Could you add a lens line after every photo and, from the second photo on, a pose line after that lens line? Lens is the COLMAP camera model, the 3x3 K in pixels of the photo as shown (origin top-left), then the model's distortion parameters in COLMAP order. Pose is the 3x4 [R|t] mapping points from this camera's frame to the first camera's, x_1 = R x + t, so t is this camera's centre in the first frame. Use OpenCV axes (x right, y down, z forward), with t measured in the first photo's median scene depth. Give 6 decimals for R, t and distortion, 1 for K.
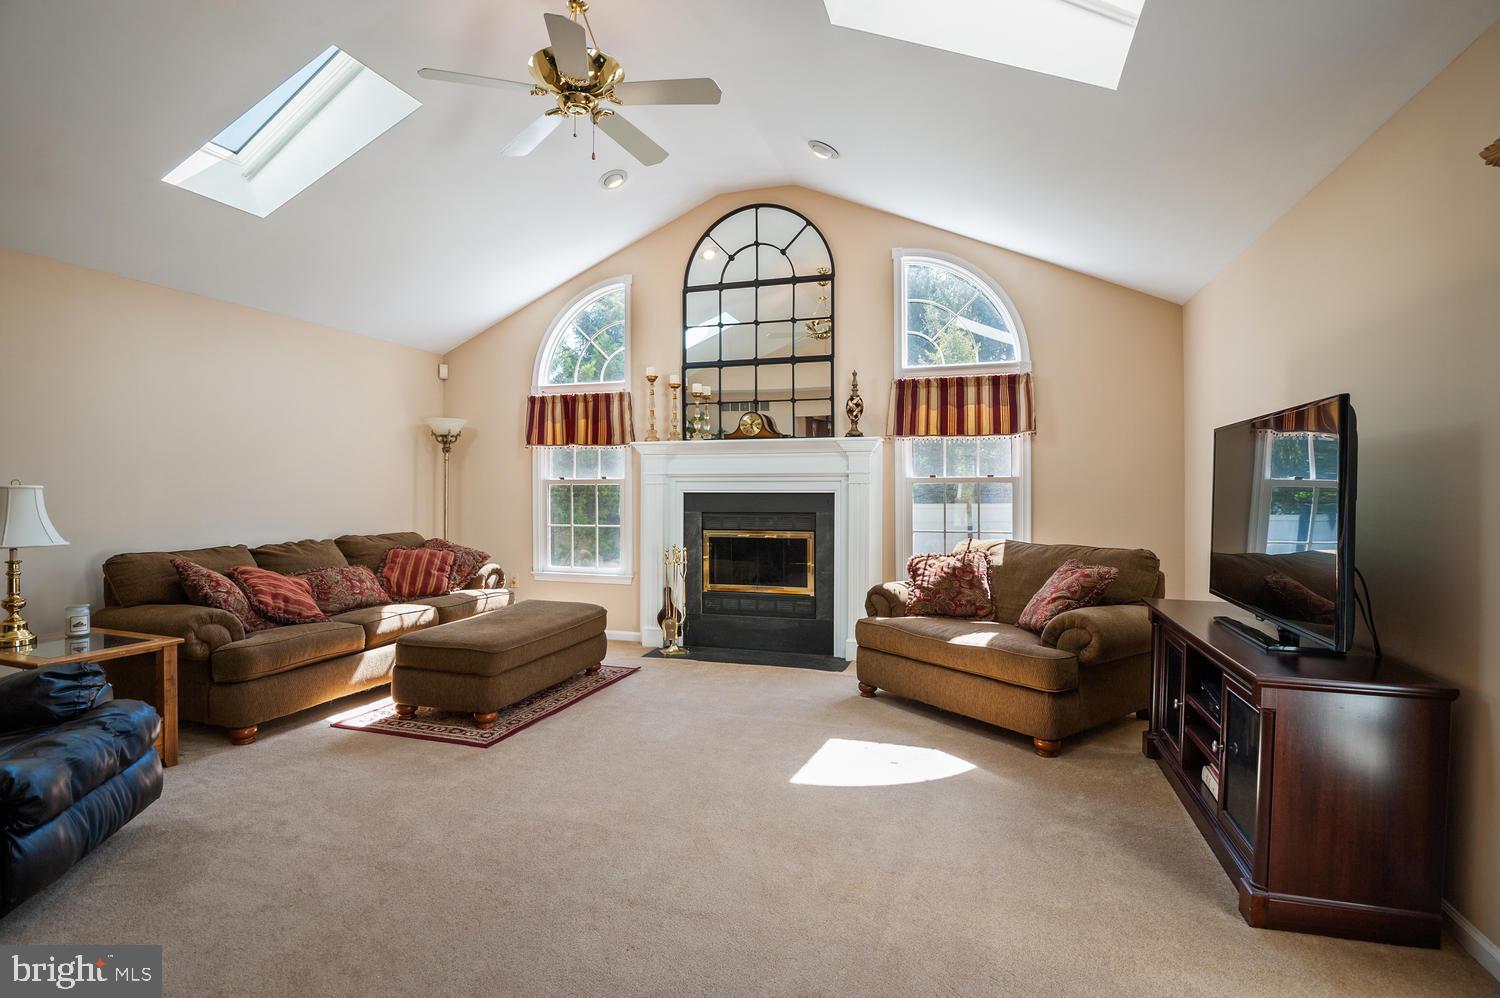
lens RADIAL K [[749.3, 0, 748.8], [0, 749.3, 492.4], [0, 0, 1]] dist [0.000752, -0.011334]
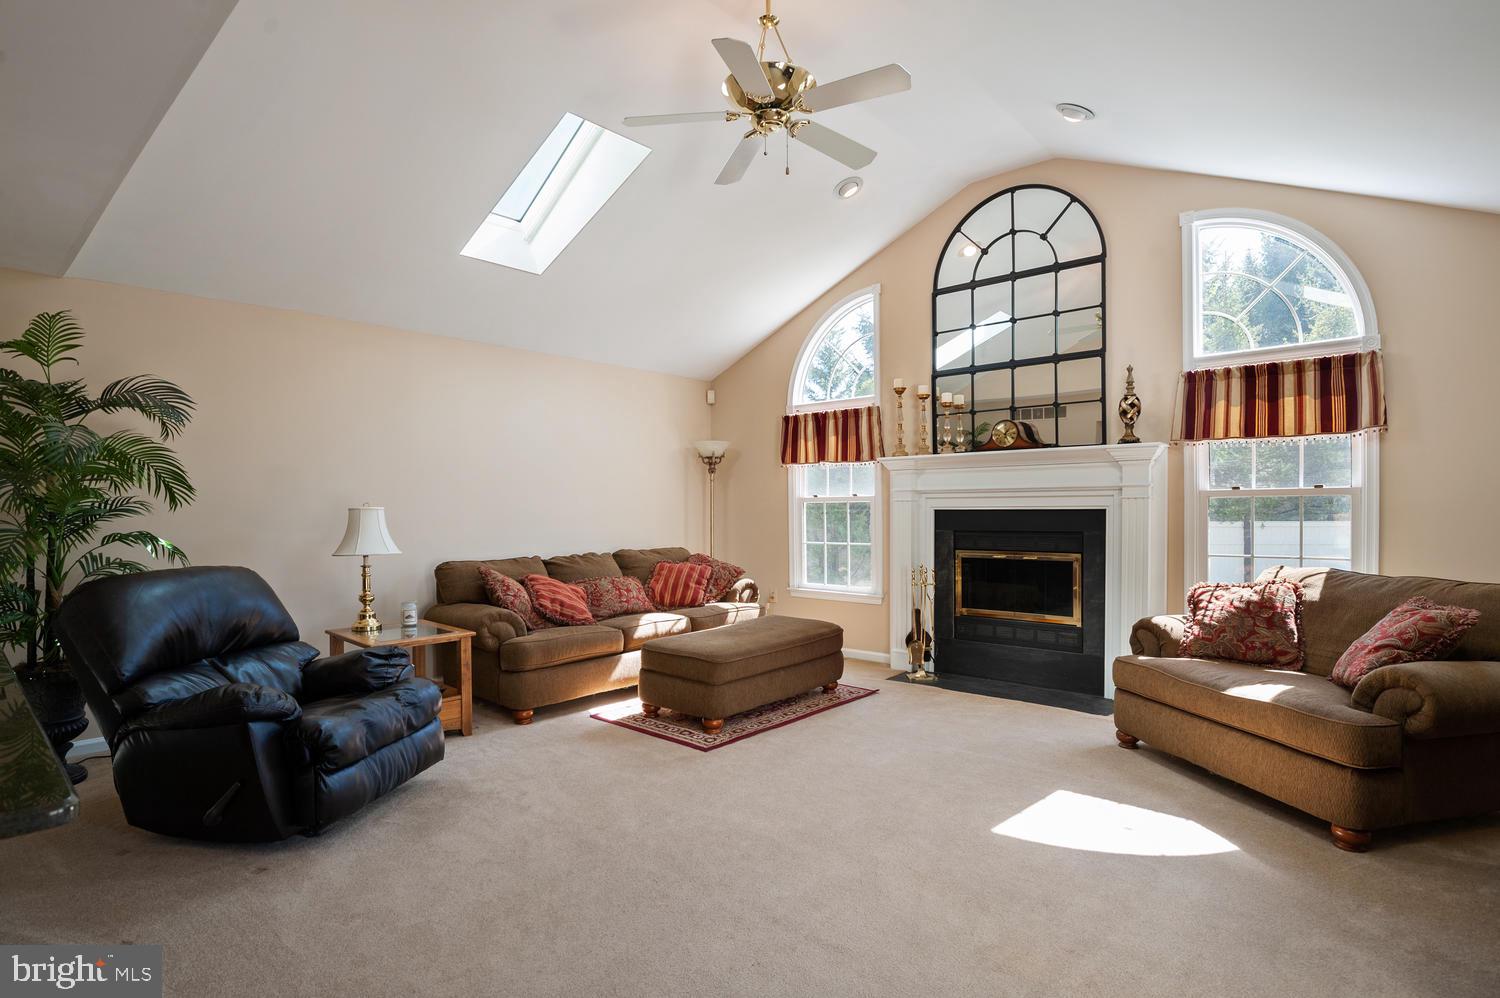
lens RADIAL K [[767.1, 0, 752.4], [0, 767.1, 526.2], [0, 0, 1]] dist [0.001834, -0.013388]
pose [[0.914602, 0.003641, -0.404340, 0.116889], [0.005257, 0.999768, 0.020893, -0.000400], [0.404322, -0.021234, 0.914370, 0.031992]]
